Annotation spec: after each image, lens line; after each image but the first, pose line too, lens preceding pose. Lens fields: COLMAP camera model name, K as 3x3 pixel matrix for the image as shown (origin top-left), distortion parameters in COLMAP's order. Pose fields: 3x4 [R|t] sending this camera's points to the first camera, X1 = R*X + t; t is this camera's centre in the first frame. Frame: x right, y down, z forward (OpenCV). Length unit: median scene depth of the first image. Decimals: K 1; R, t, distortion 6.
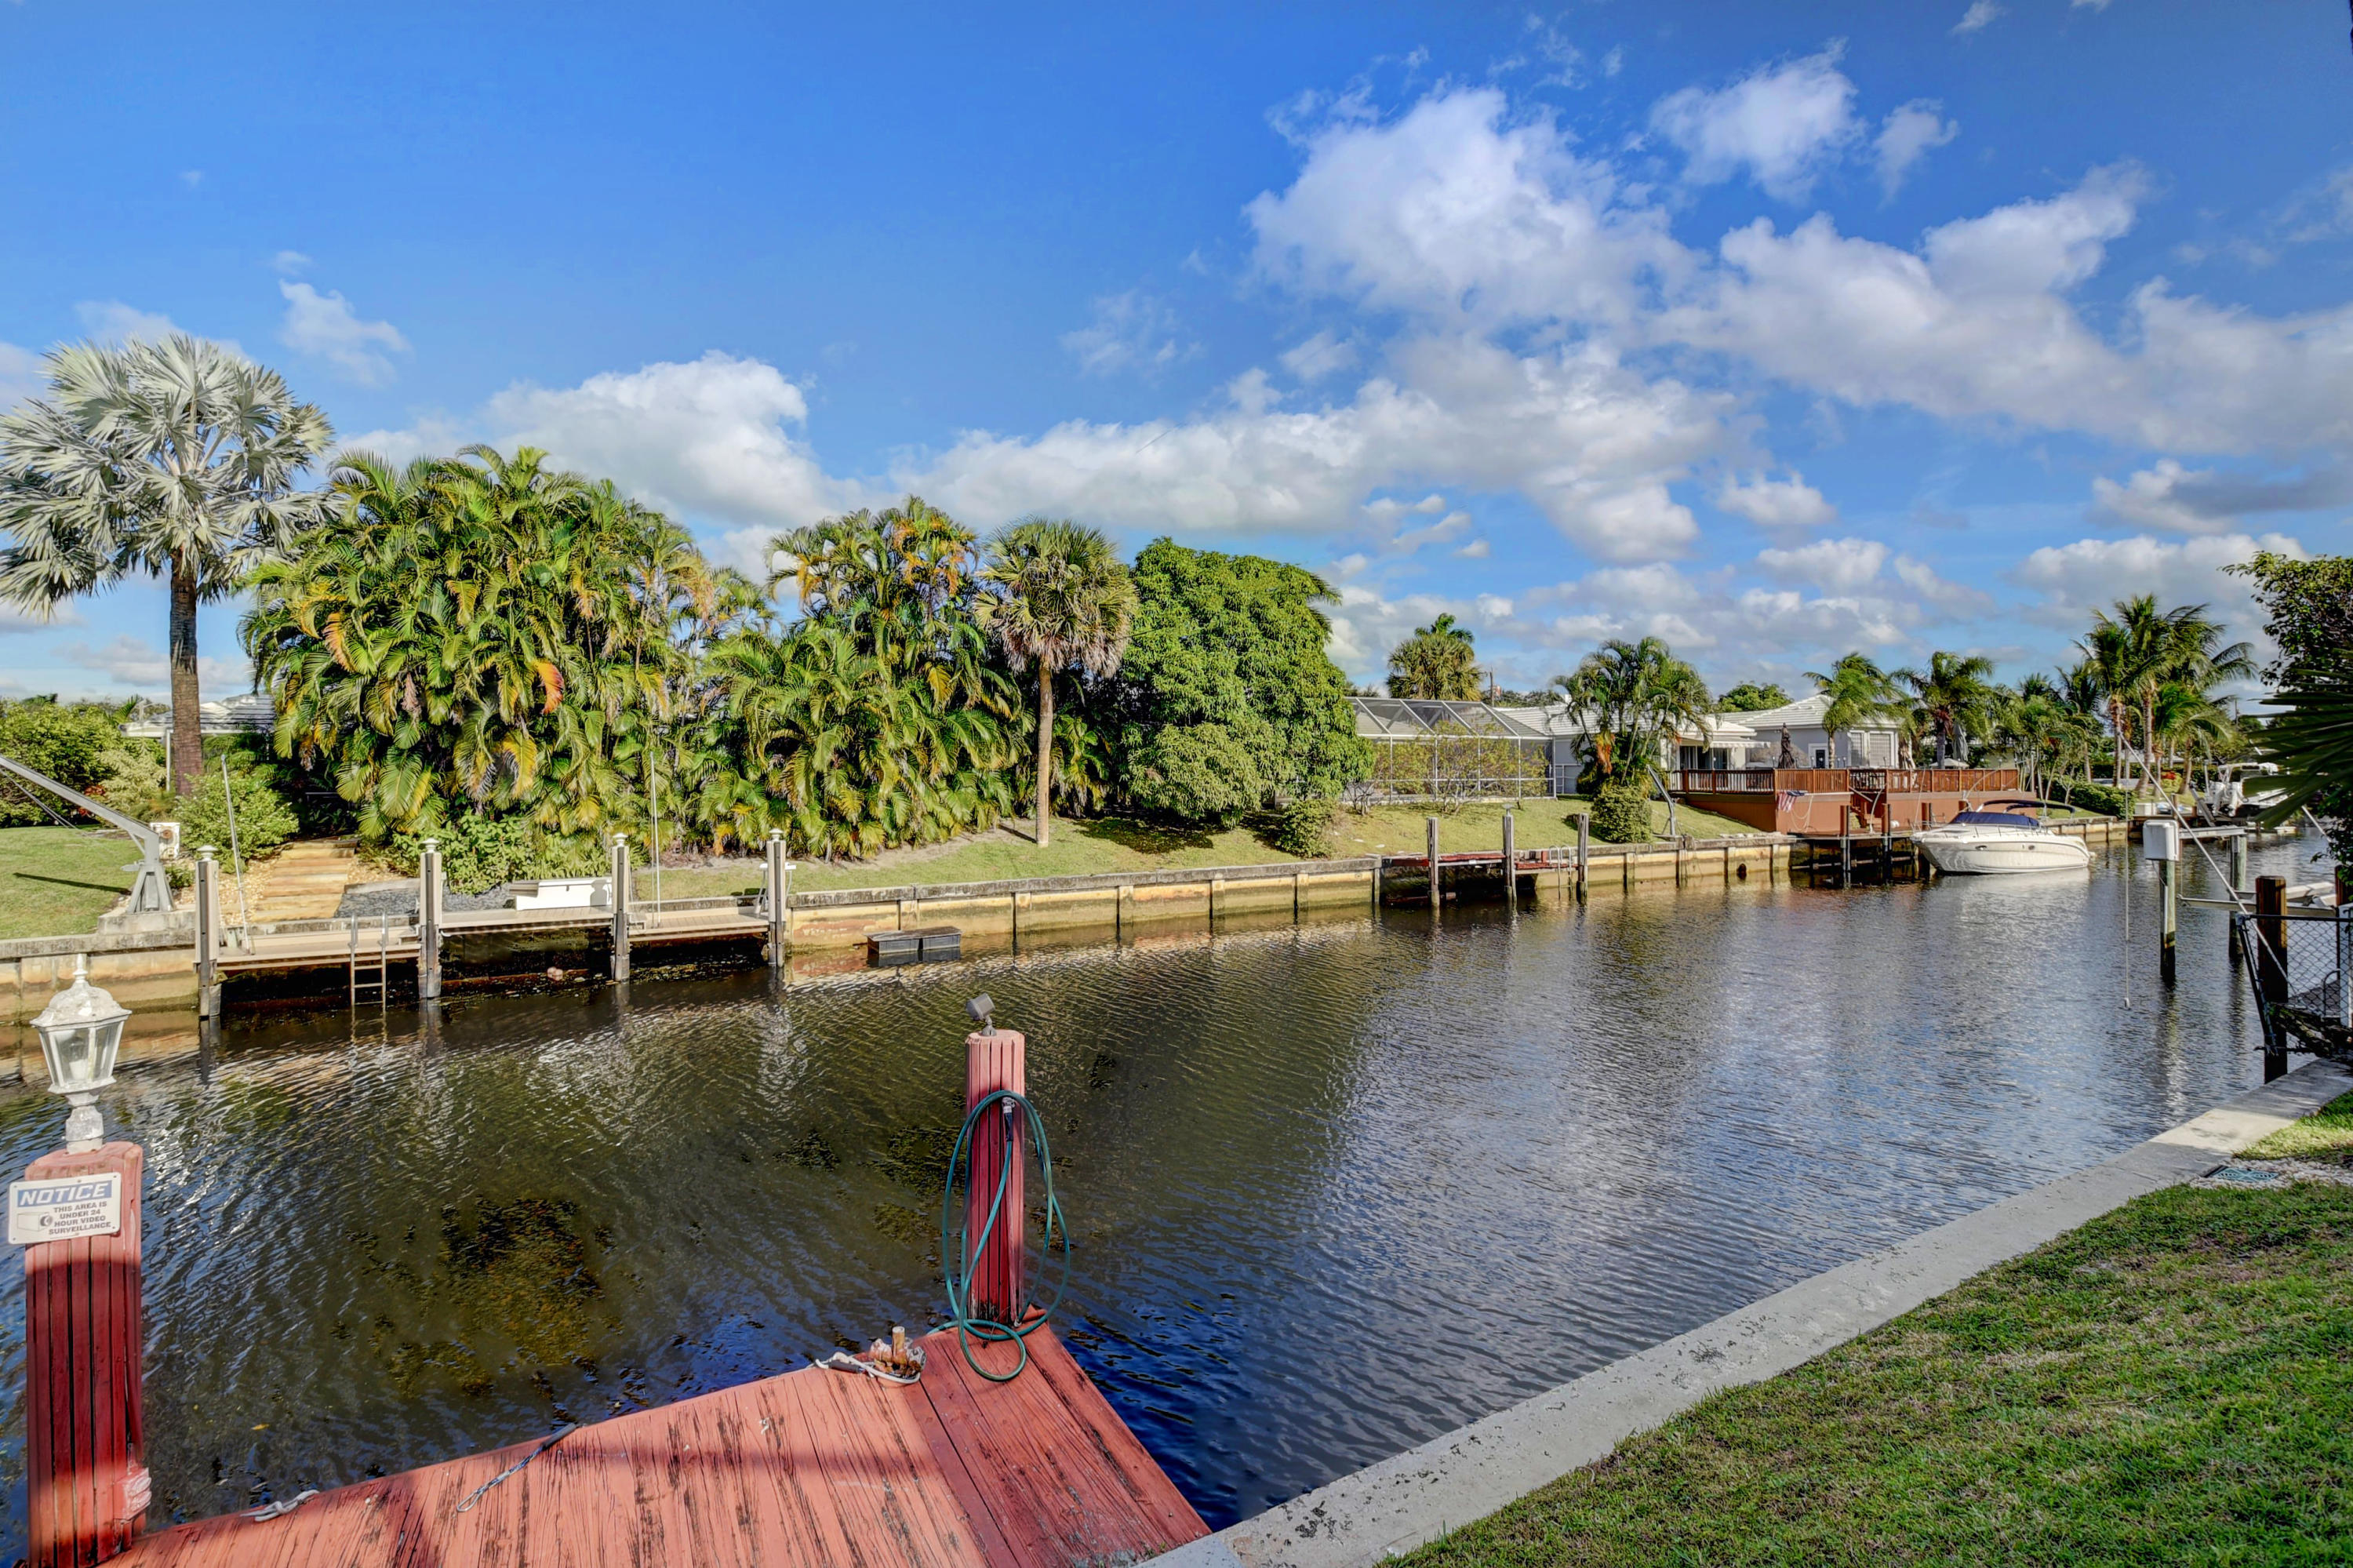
lens RADIAL K [[1044.5, 0, 1178.5], [0, 1044.5, 750.4], [0, 0, 1]] dist [0.000172, -0.017399]
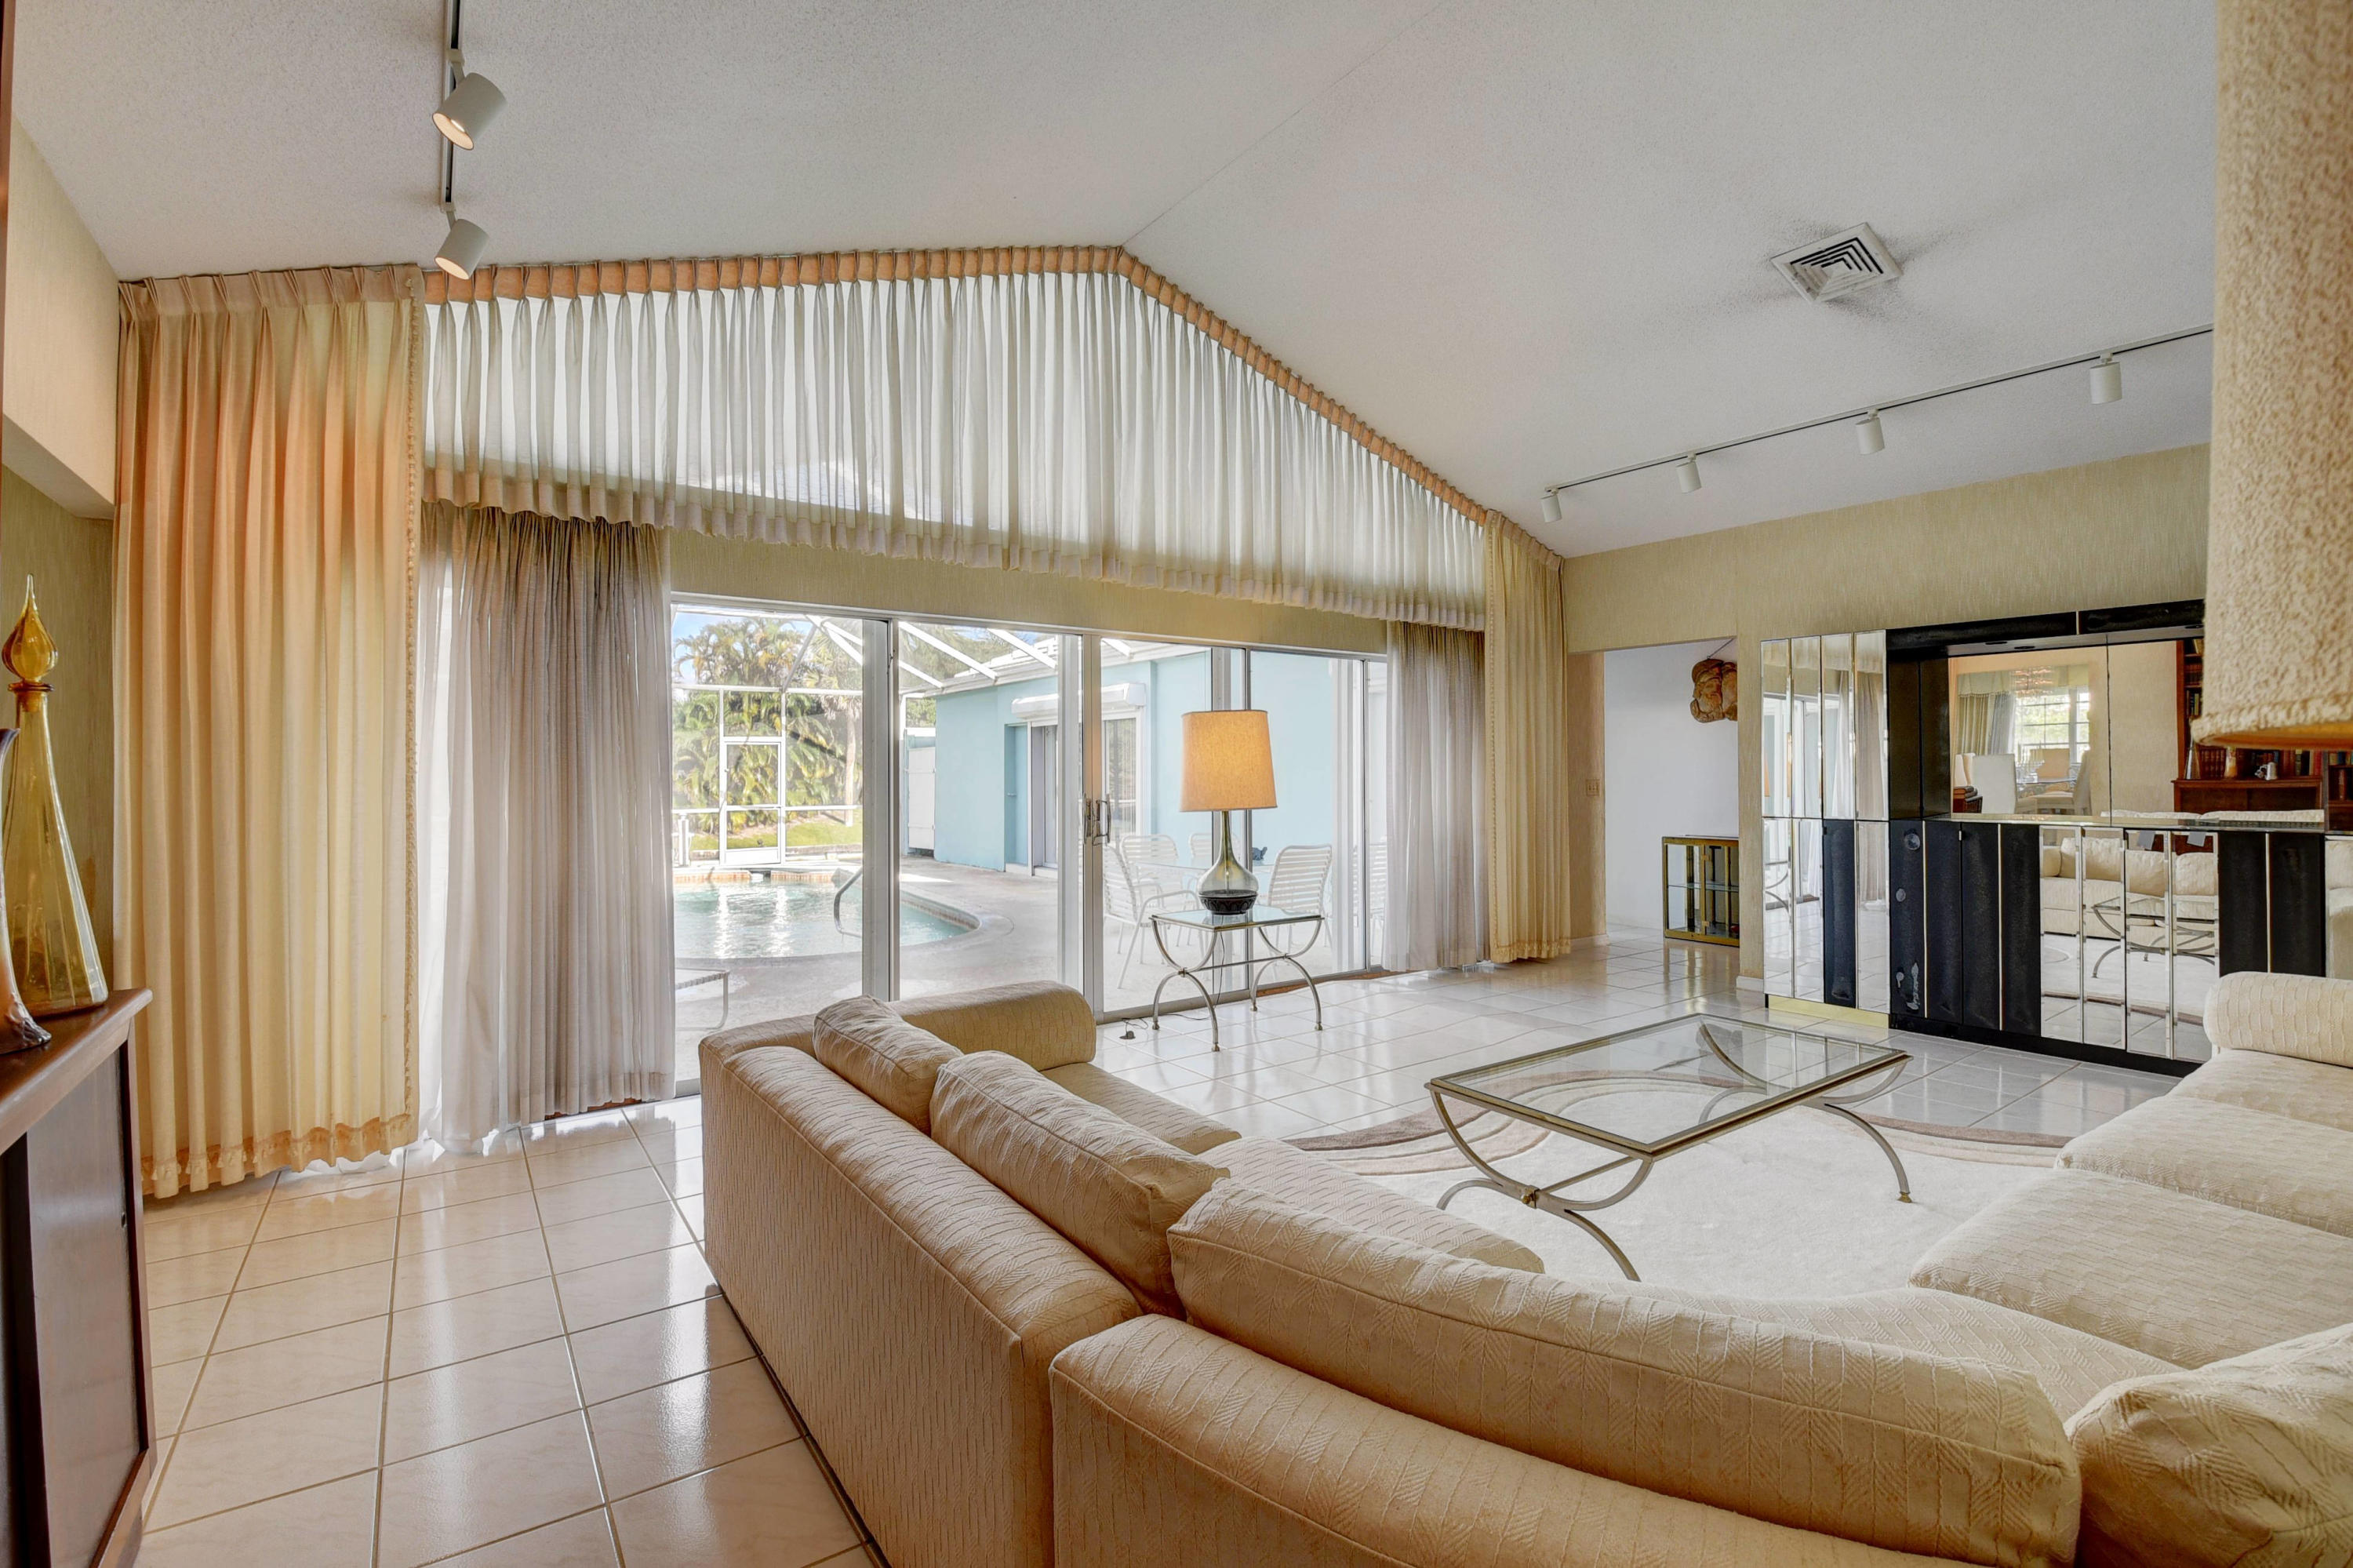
lens RADIAL K [[1044.5, 0, 1159.9], [0, 1044.5, 765.2], [0, 0, 1]] dist [0.000172, -0.017399]
pose [[0.995254, 0.010630, 0.096733, 0.206194], [-0.012217, 0.999800, 0.015827, -0.036907], [-0.096545, -0.016934, 0.995185, -0.698863]]
